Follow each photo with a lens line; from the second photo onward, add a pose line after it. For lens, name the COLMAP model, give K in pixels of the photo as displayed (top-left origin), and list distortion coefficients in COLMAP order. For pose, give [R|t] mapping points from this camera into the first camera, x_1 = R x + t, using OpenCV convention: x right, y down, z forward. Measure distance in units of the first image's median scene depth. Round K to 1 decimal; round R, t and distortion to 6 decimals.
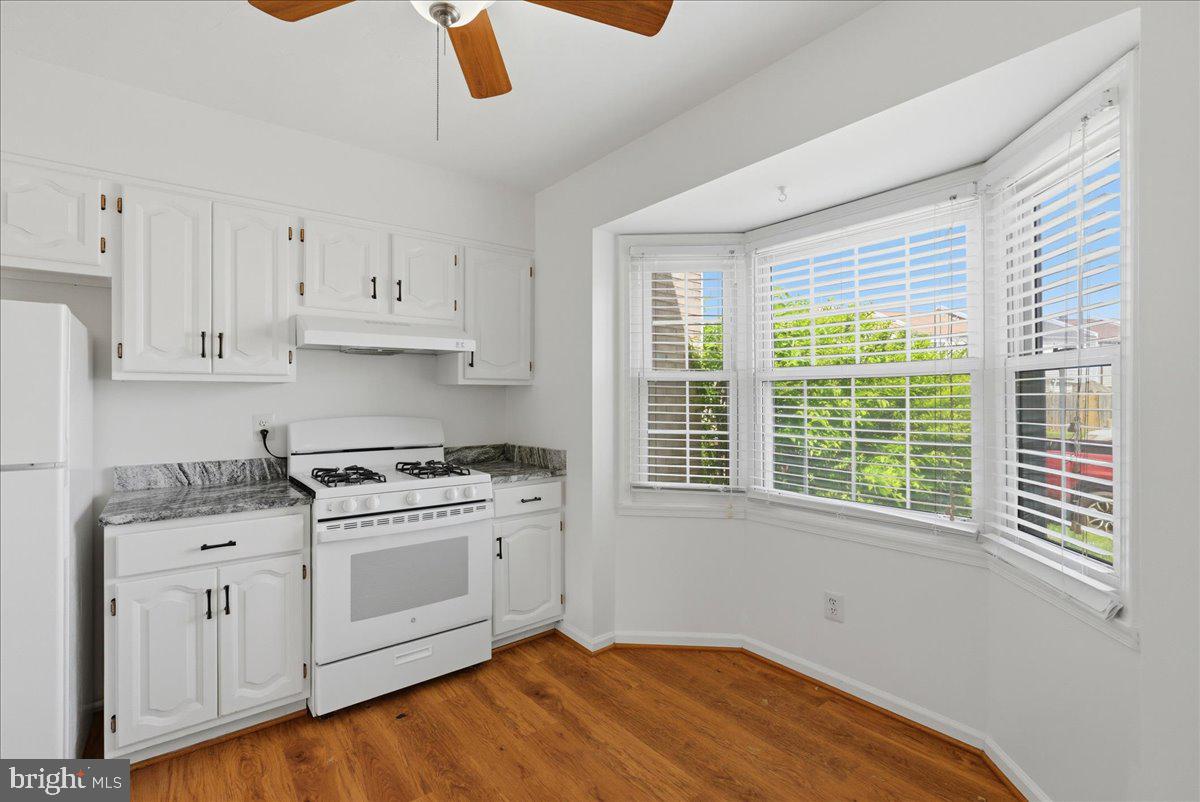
lens RADIAL K [[537.4, 0, 600.0], [0, 537.4, 401.0], [0, 0, 1]] dist [-0.020637, 0.006610]
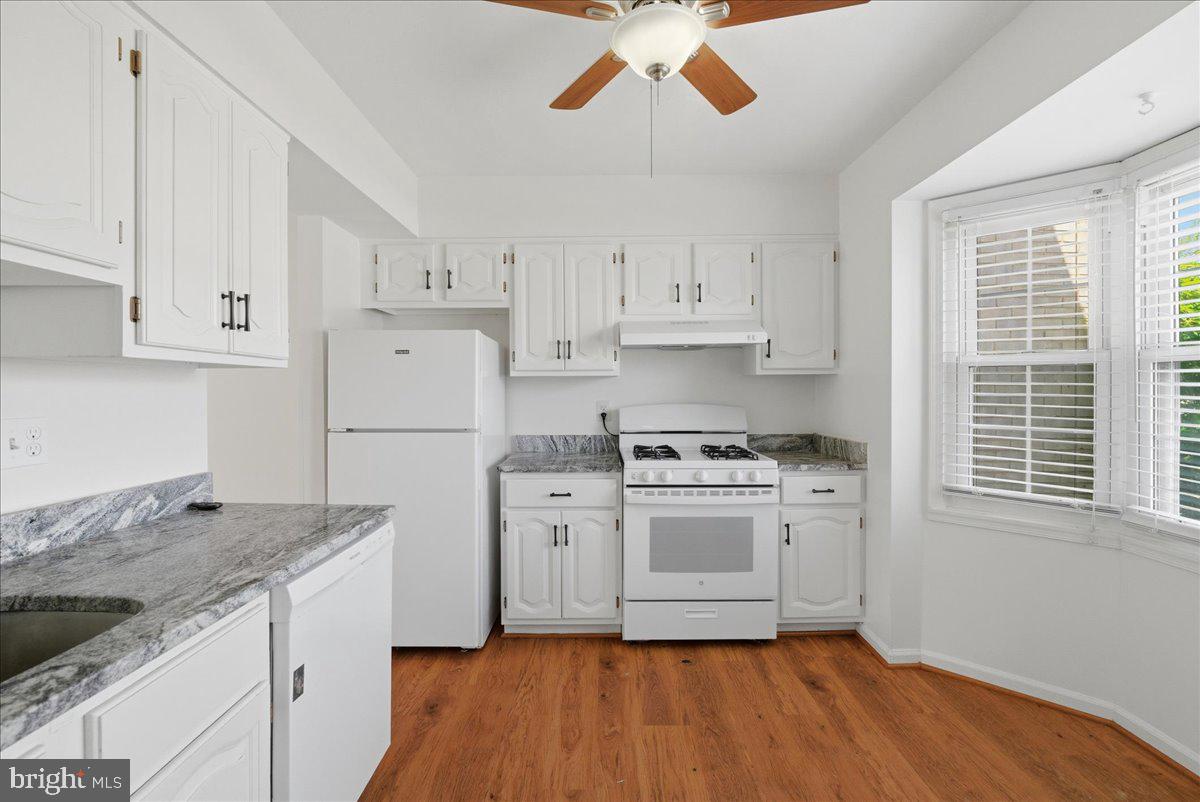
lens RADIAL K [[537.4, 0, 600.0], [0, 537.4, 401.0], [0, 0, 1]] dist [-0.020637, 0.006610]
pose [[0.781479, 0.011360, -0.623828, 0.182920], [0.000506, 0.999822, 0.018841, 0.000710], [0.623931, -0.015040, 0.781335, -0.019327]]
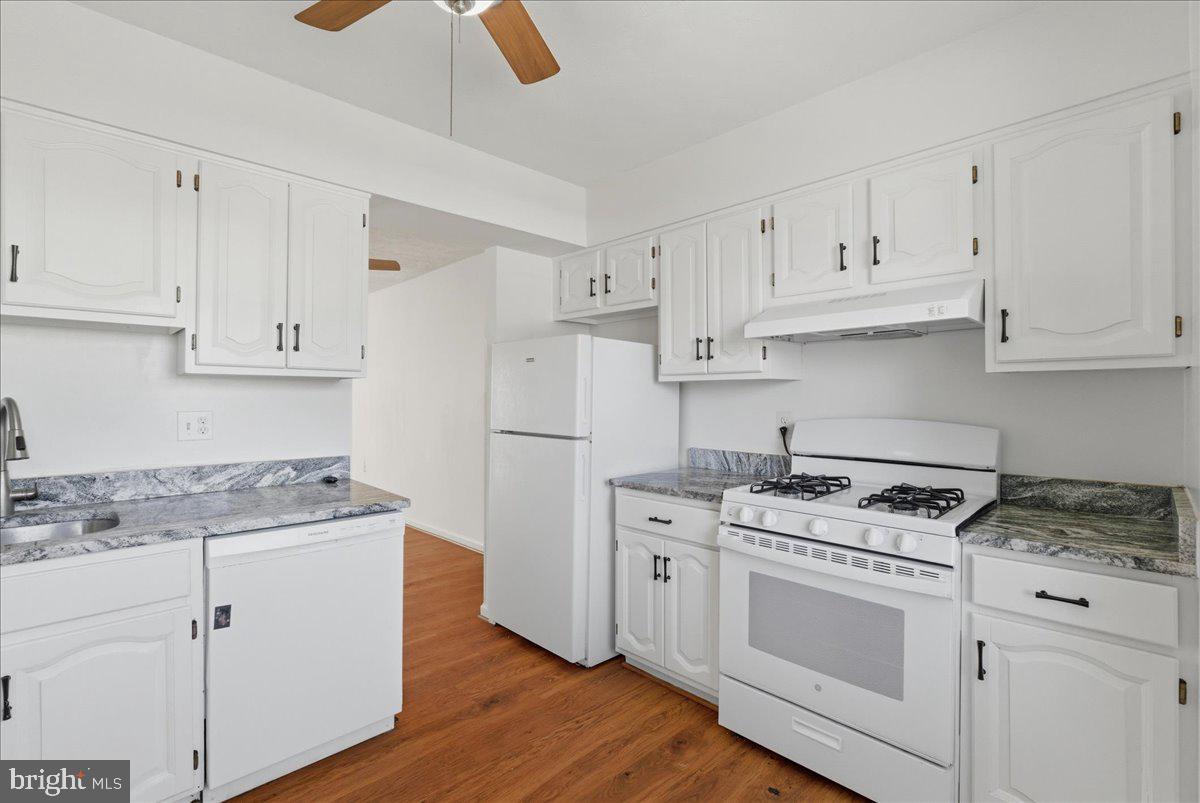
lens RADIAL K [[542.3, 0, 600.0], [0, 542.3, 401.5], [0, 0, 1]] dist [-0.014136, 0.000547]
pose [[0.101883, 0.009548, -0.994751, 0.361125], [-0.005659, 0.999943, 0.009018, -0.000921], [0.994780, 0.004711, 0.101932, 0.590170]]
